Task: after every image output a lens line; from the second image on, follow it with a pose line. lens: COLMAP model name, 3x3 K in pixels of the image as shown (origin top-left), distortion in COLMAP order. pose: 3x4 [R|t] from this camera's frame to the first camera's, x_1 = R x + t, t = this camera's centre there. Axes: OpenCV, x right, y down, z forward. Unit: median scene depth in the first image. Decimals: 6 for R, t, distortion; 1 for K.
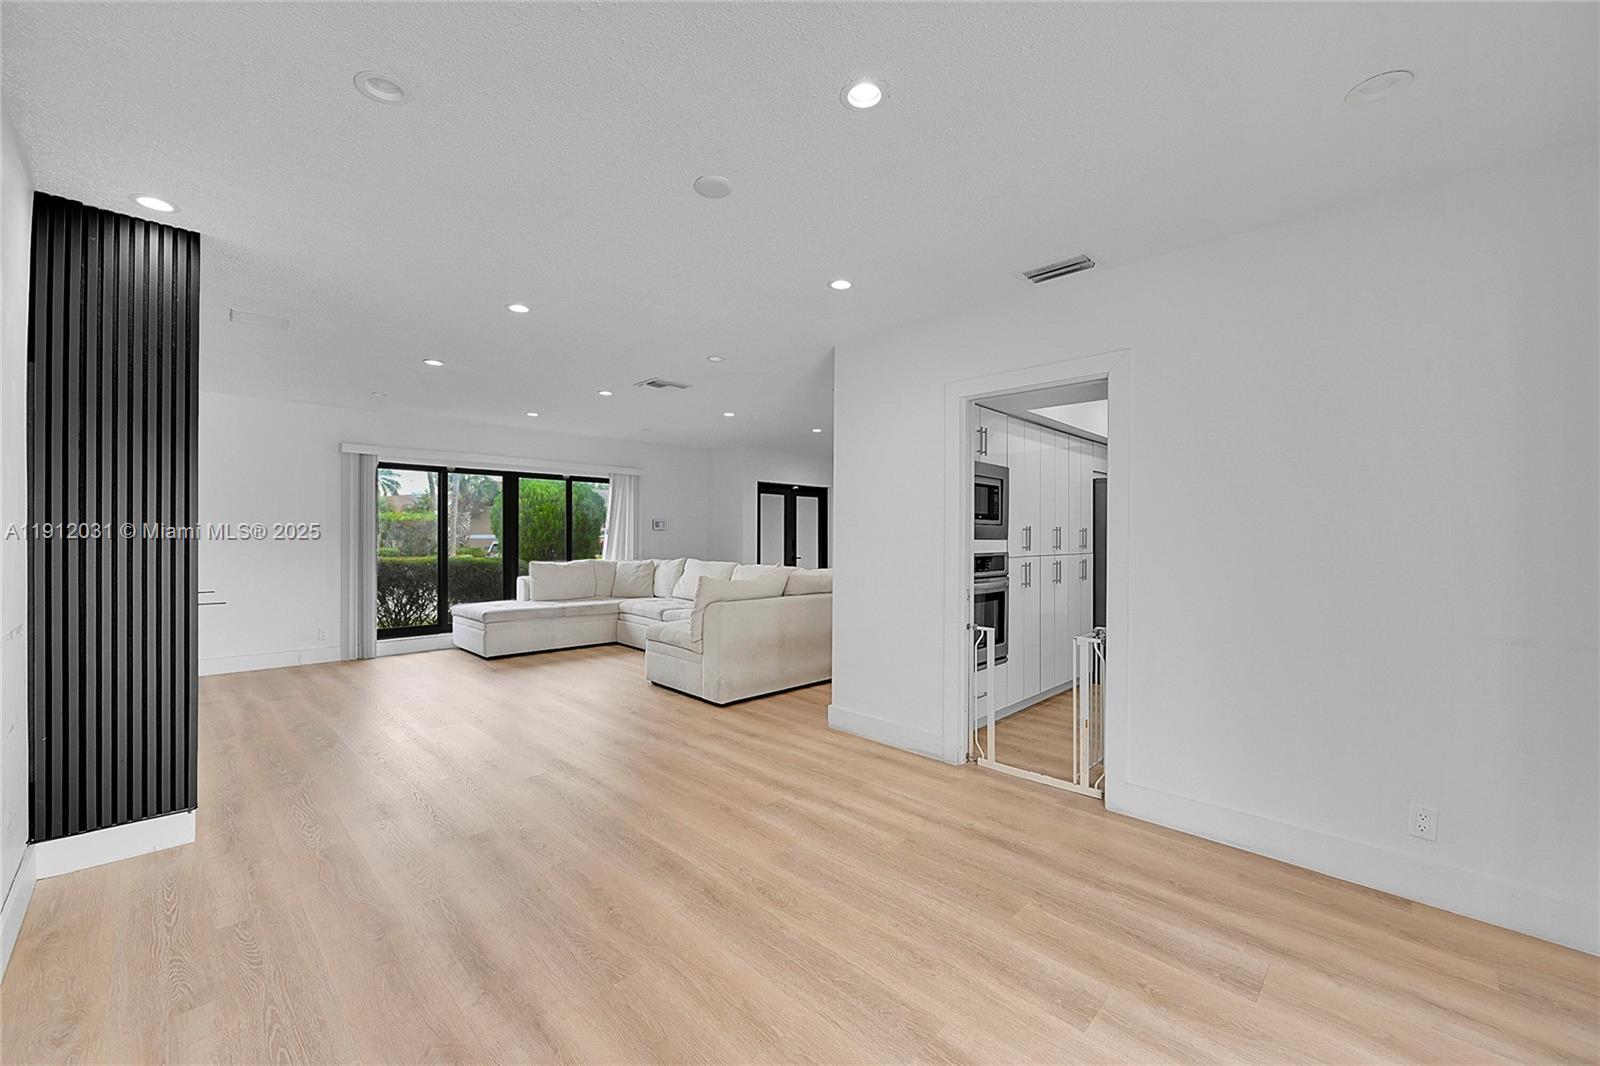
lens RADIAL K [[647.3, 0, 789.8], [0, 647.3, 531.5], [0, 0, 1]] dist [0.013629, 0.000254]
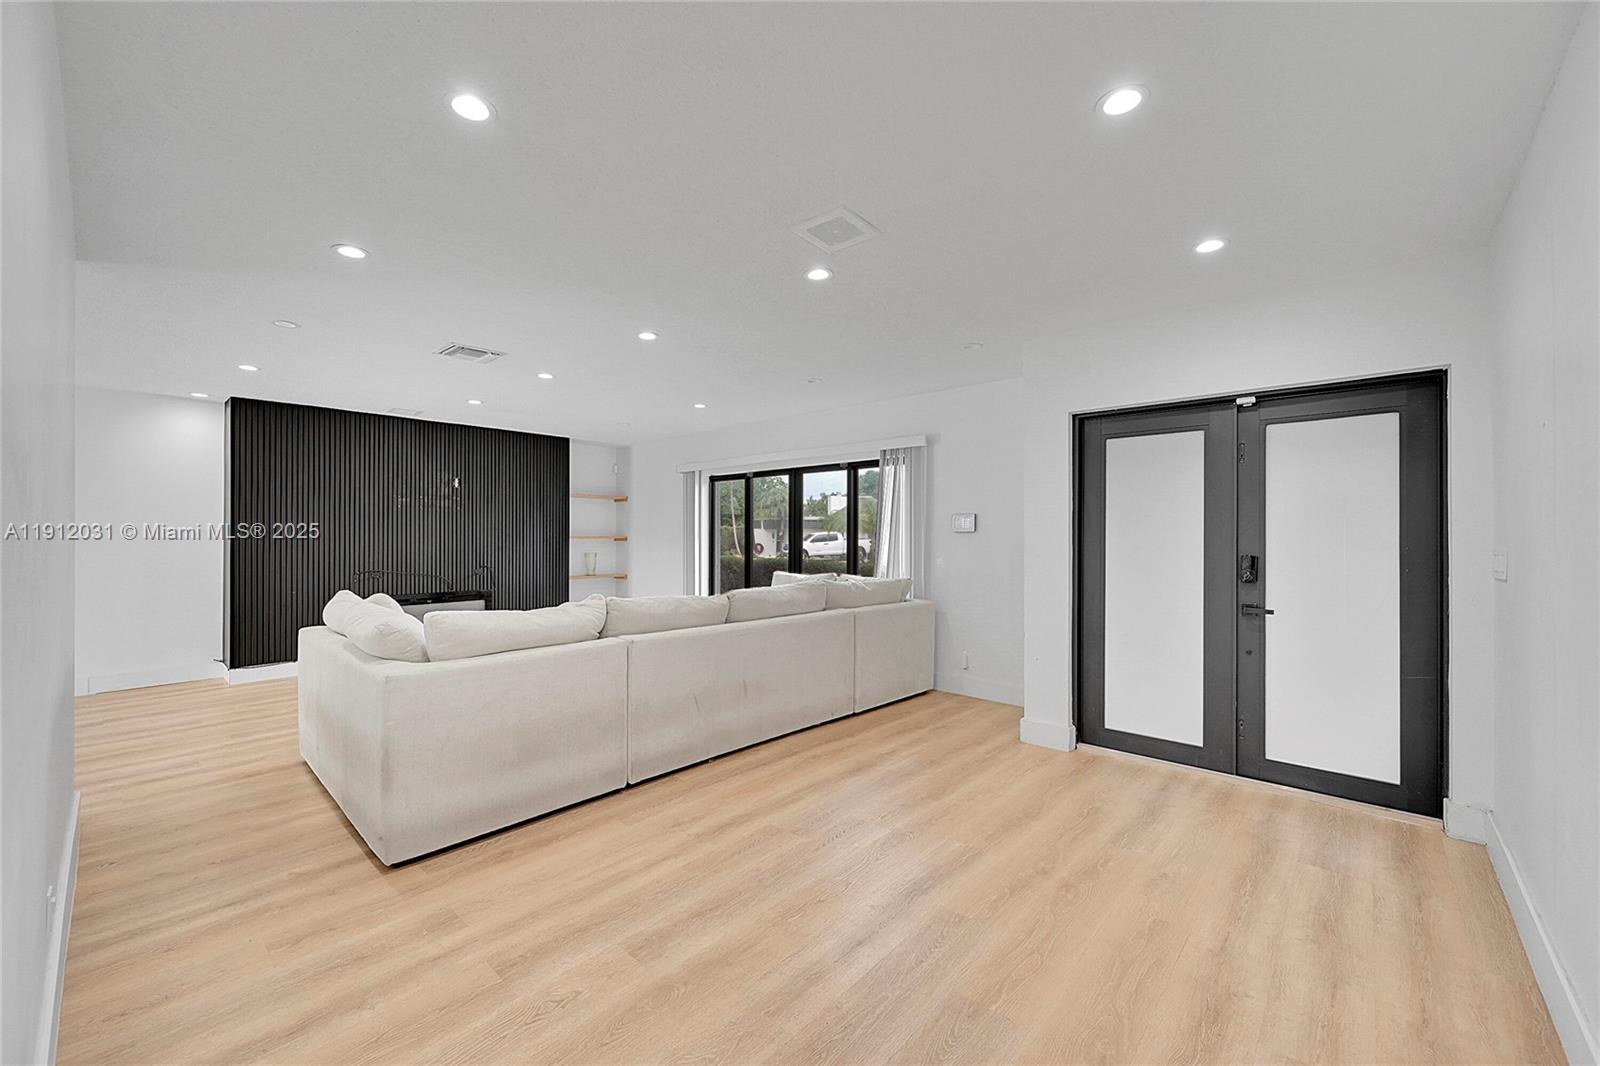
lens RADIAL K [[647.3, 0, 788.7], [0, 647.3, 536.4], [0, 0, 1]] dist [0.013629, 0.000254]
pose [[0.012994, -0.008365, -0.999881, 0.428449], [0.000353, 0.999965, -0.008361, 0.005219], [0.999916, -0.000244, 0.012997, 0.973544]]
